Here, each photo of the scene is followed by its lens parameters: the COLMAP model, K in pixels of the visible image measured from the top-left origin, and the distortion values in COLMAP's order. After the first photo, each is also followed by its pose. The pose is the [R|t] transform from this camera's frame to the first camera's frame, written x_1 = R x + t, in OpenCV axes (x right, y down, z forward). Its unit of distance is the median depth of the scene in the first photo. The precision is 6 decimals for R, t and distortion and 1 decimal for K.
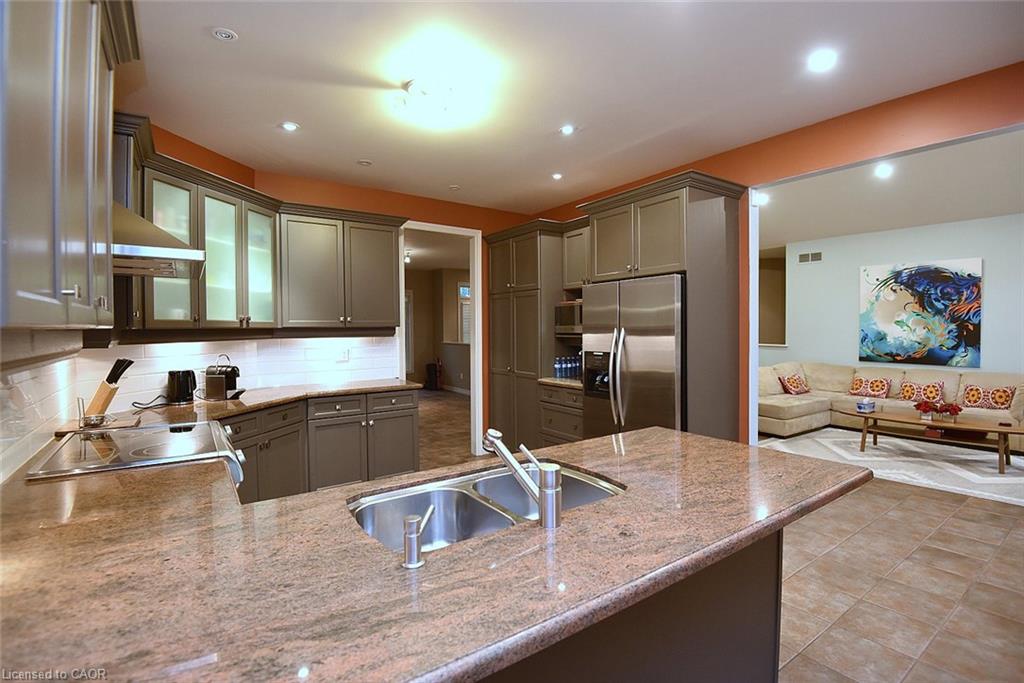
lens RADIAL K [[479.2, 0, 516.9], [0, 479.2, 336.4], [0, 0, 1]] dist [-0.019425, -0.001429]
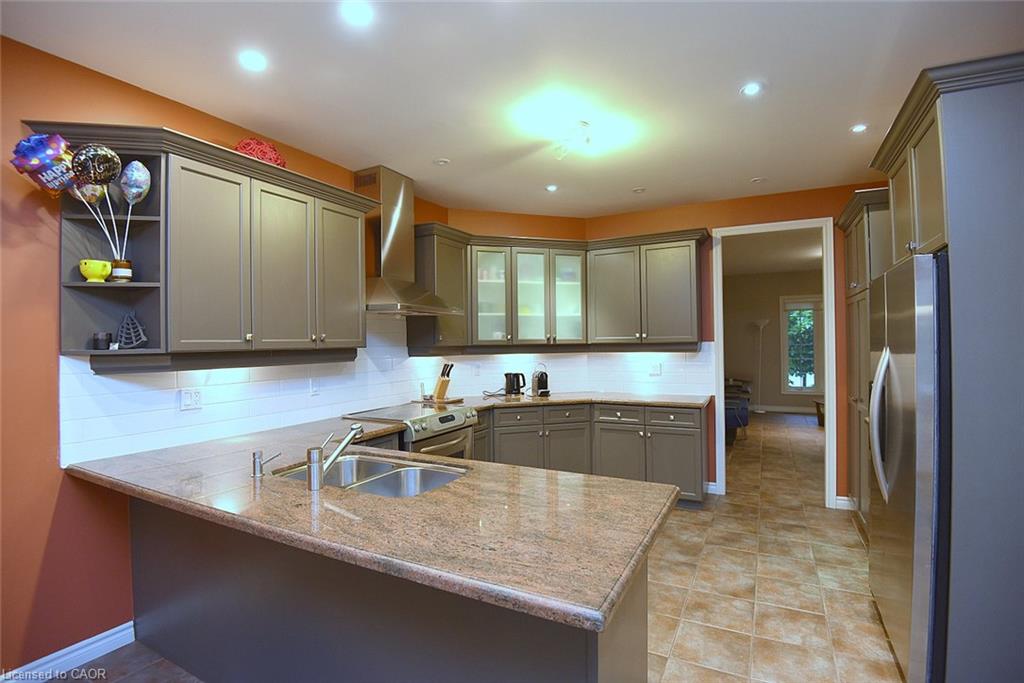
lens RADIAL K [[479.2, 0, 520.0], [0, 479.2, 339.2], [0, 0, 1]] dist [-0.019425, -0.001429]
pose [[0.454354, -0.003595, -0.890814, 0.582598], [-0.008239, 0.999932, -0.008238, -0.020200], [0.890783, 0.011082, 0.454294, 0.312301]]
